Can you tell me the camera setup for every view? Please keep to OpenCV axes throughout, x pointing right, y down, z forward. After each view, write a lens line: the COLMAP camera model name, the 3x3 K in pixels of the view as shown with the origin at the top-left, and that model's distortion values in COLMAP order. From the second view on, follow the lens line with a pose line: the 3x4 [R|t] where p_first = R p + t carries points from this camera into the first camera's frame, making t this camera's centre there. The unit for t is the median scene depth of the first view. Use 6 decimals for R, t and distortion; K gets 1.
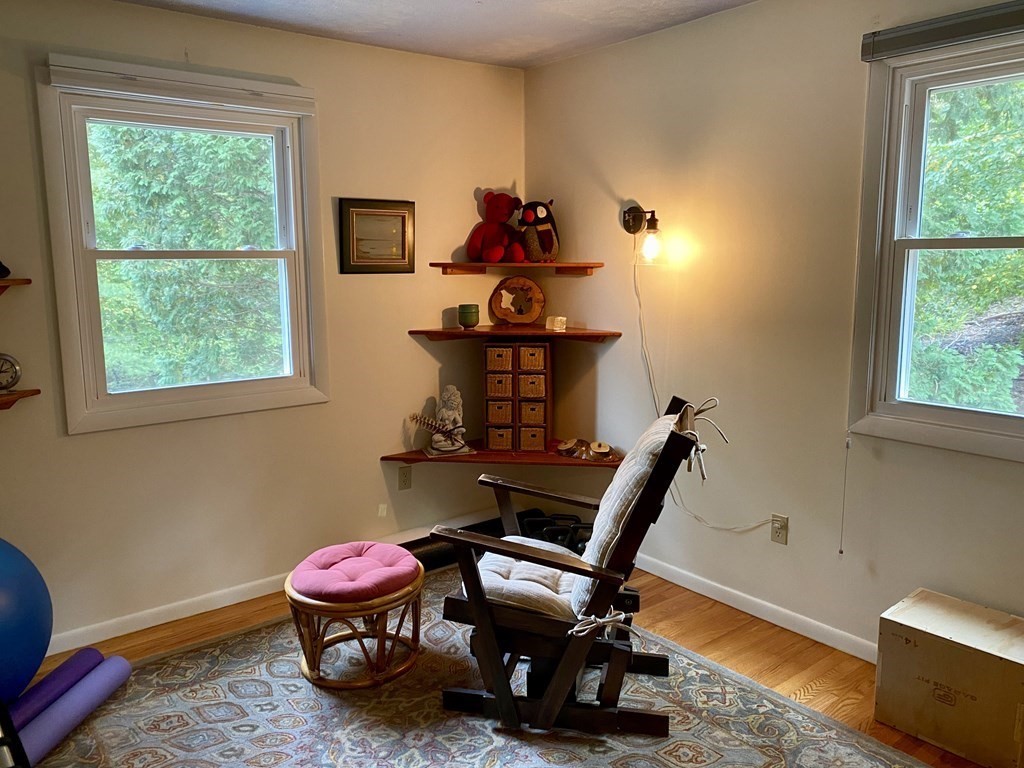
lens RADIAL K [[777.9, 0, 509.0], [0, 777.9, 389.0], [0, 0, 1]] dist [0.016940, -0.007041]
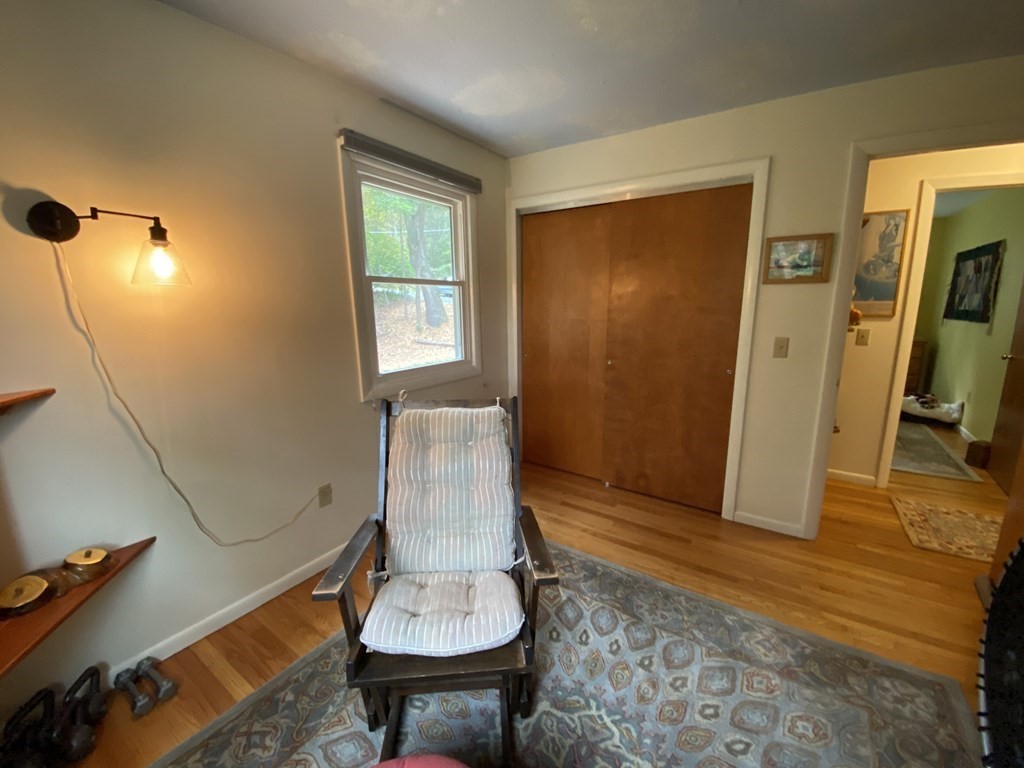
lens RADIAL K [[415.2, 0, 512.0], [0, 415.2, 384.0], [0, 0, 1]] dist [0.010427, -0.015953]
pose [[-0.310657, -0.182583, 0.932821, -0.437589], [0.164425, 0.956261, 0.241929, -0.135227], [-0.936193, 0.228536, -0.267048, 1.012039]]
